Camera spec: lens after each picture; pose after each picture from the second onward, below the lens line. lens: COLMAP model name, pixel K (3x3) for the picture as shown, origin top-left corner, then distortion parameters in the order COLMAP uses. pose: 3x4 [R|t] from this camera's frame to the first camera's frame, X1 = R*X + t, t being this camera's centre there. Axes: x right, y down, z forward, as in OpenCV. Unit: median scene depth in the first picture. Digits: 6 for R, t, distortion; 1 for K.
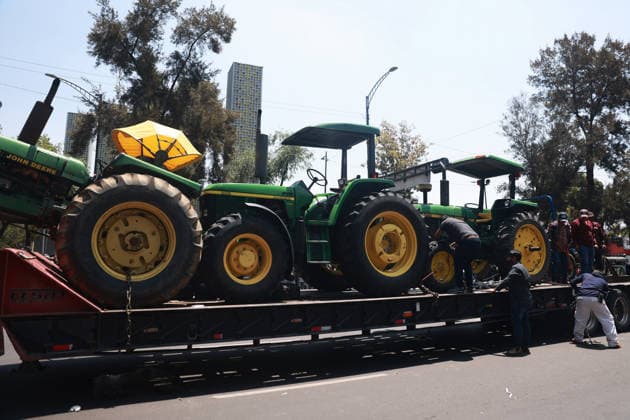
lens RADIAL K [[545.9, 0, 315.0], [0, 545.9, 210.0], [0, 0, 1]] dist [-0.002481, 0.000990]
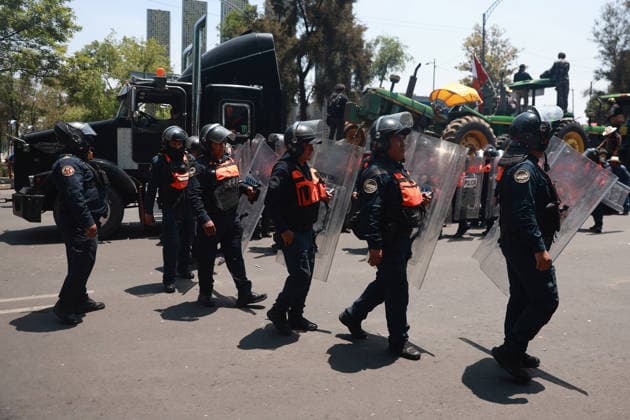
lens RADIAL K [[545.9, 0, 315.0], [0, 545.9, 210.0], [0, 0, 1]] dist [-0.002481, 0.000990]
pose [[0.996057, 0.030725, -0.083223, -0.101244], [-0.013745, 0.980230, 0.197382, -0.016244], [0.087642, -0.195460, 0.976788, -0.158602]]
